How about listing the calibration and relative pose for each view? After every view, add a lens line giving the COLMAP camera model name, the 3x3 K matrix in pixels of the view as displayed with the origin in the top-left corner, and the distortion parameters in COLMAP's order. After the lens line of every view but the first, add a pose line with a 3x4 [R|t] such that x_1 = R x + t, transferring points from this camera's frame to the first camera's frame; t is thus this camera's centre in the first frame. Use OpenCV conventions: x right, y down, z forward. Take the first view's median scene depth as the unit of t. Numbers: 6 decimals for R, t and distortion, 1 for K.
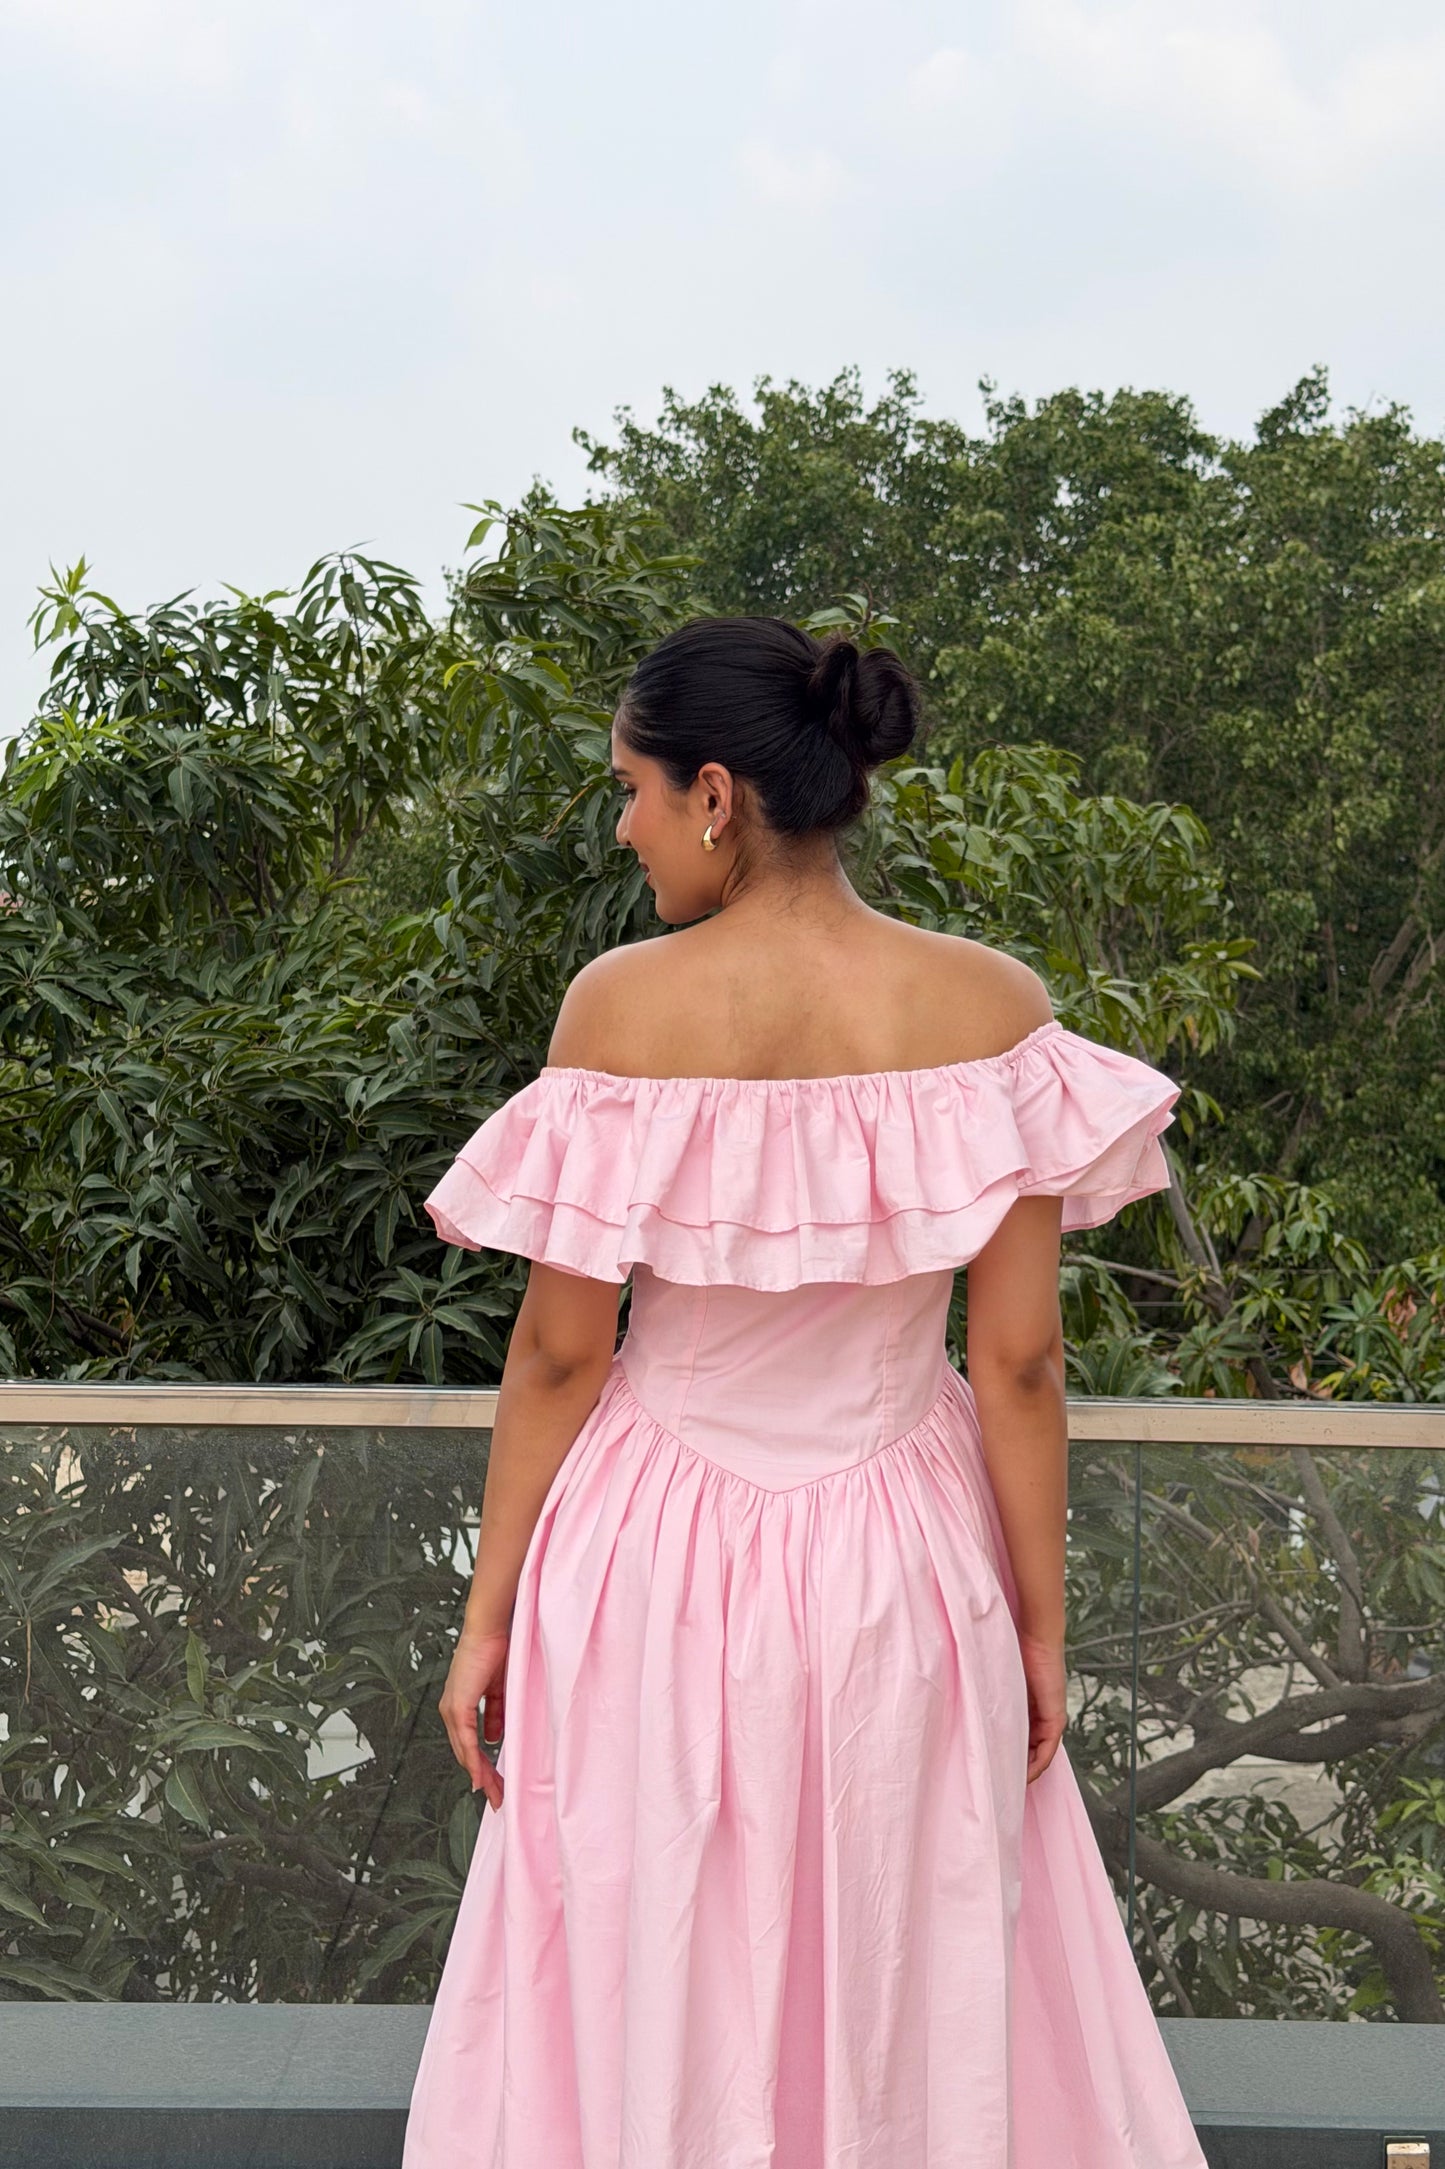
lens RADIAL K [[3284.9, 0, 660.0], [0, 3284.9, 1106.5], [0, 0, 1]] dist [0.154093, -0.048325]
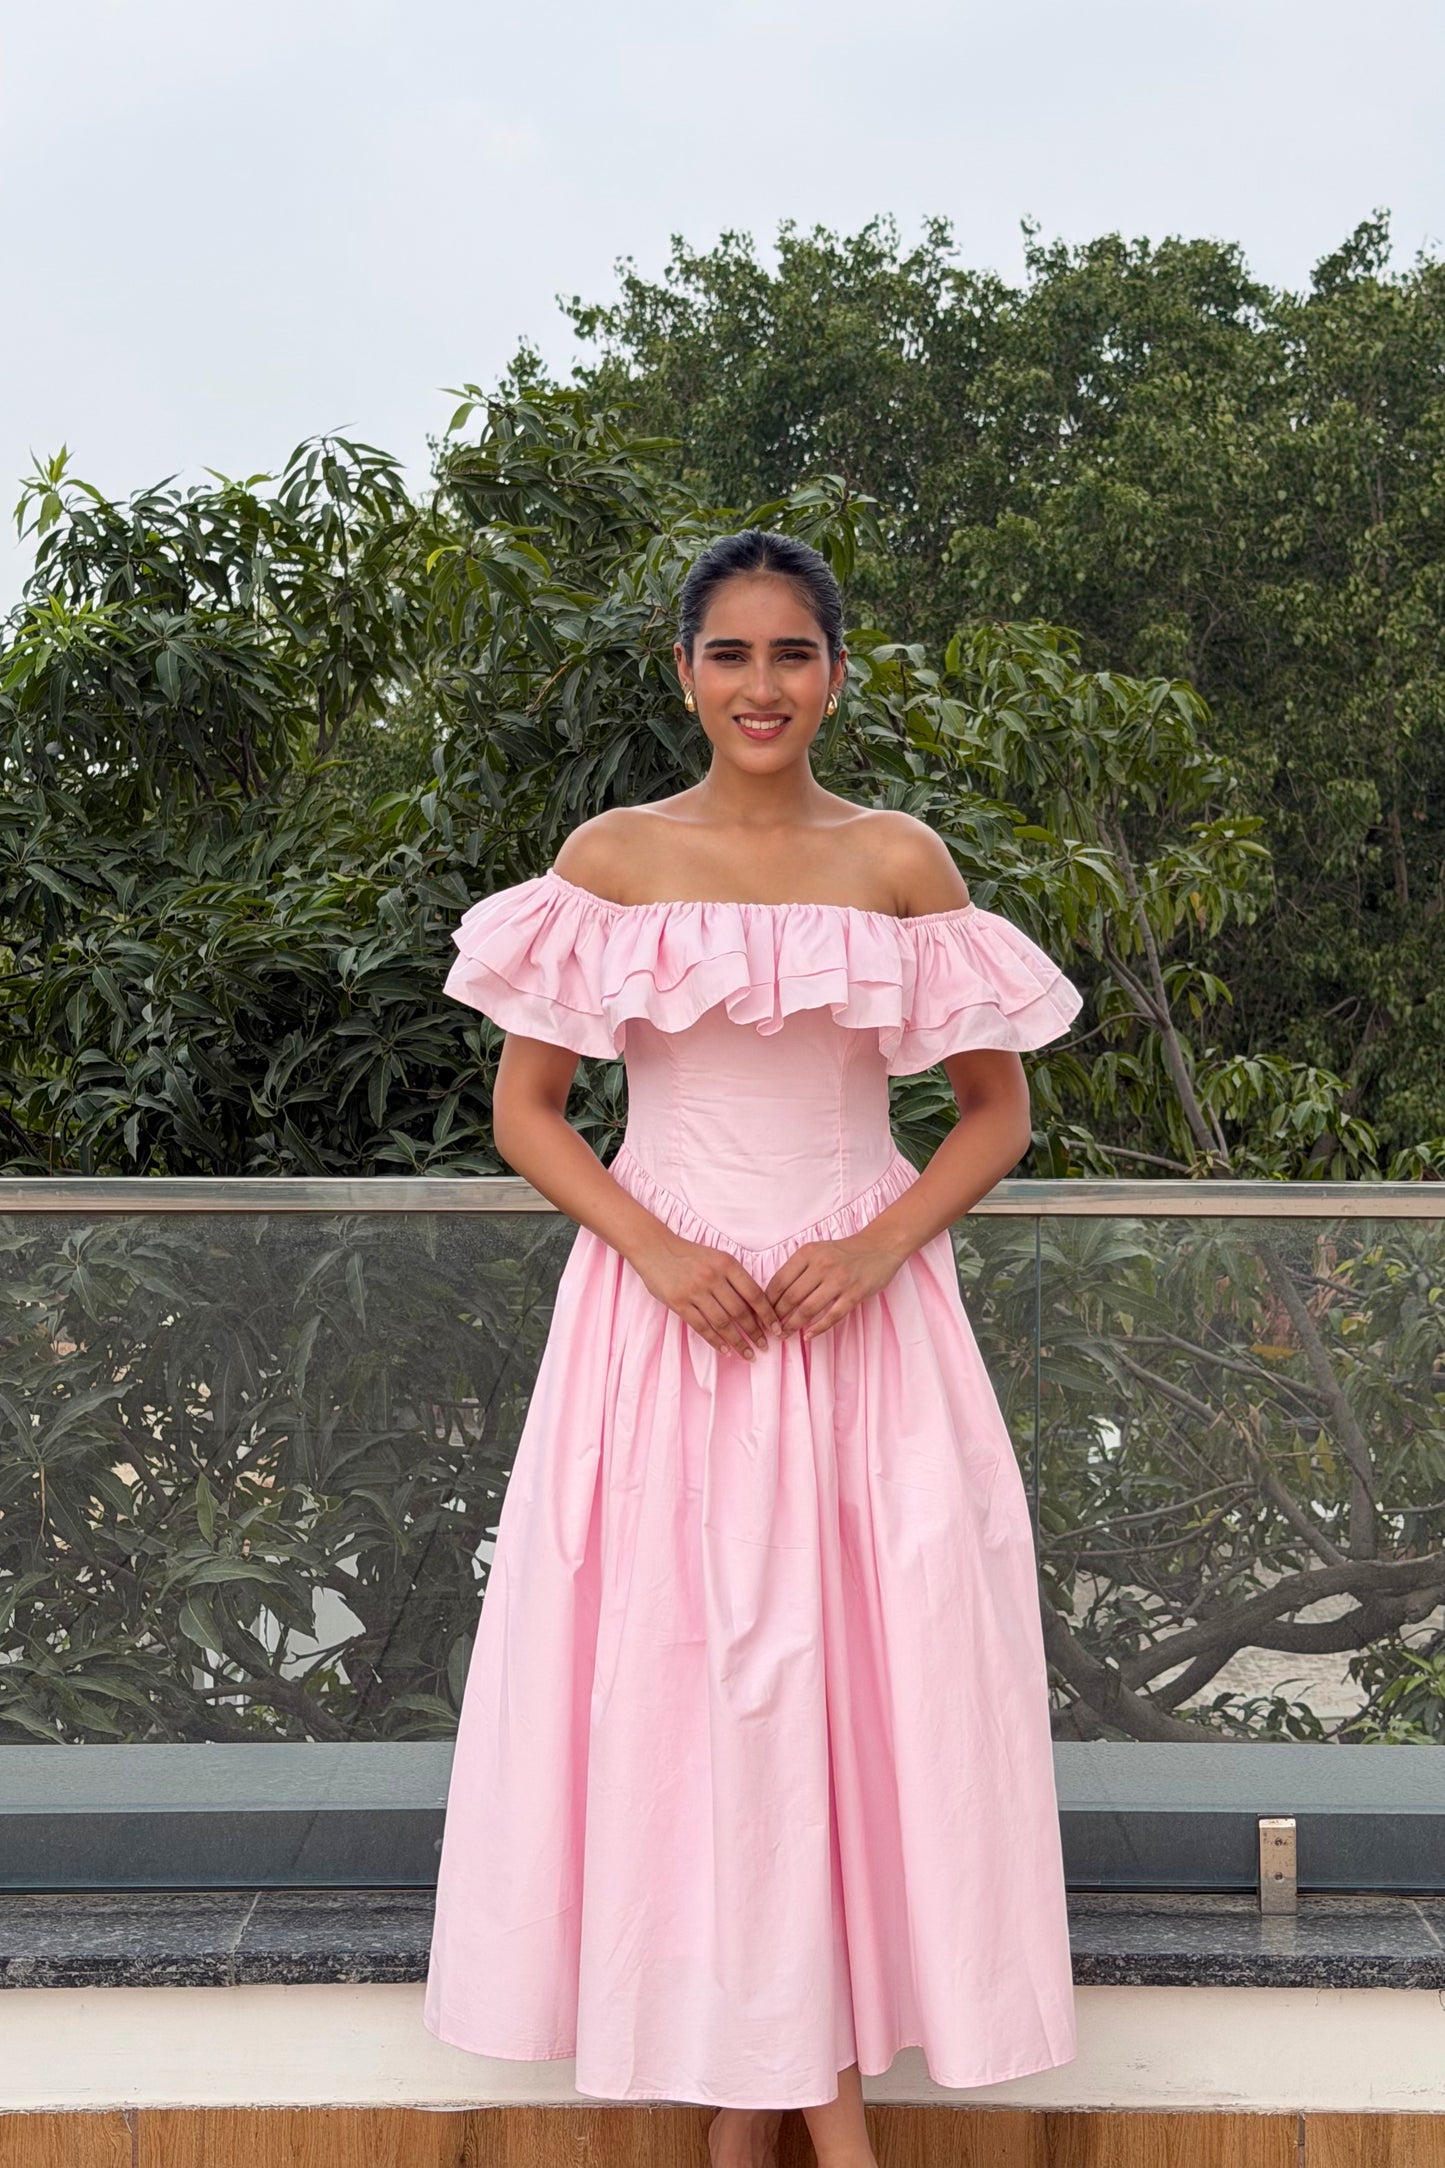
lens RADIAL K [[3682.1, 0, 720.7], [0, 3682.1, 976.2], [0, 0, 1]] dist [0.161035, -0.115475]
pose [[0.999835, -0.013077, 0.012632, 0.007682], [0.013272, 0.999792, -0.015469, 0.015064], [-0.012427, 0.015634, 0.999801, -0.121458]]
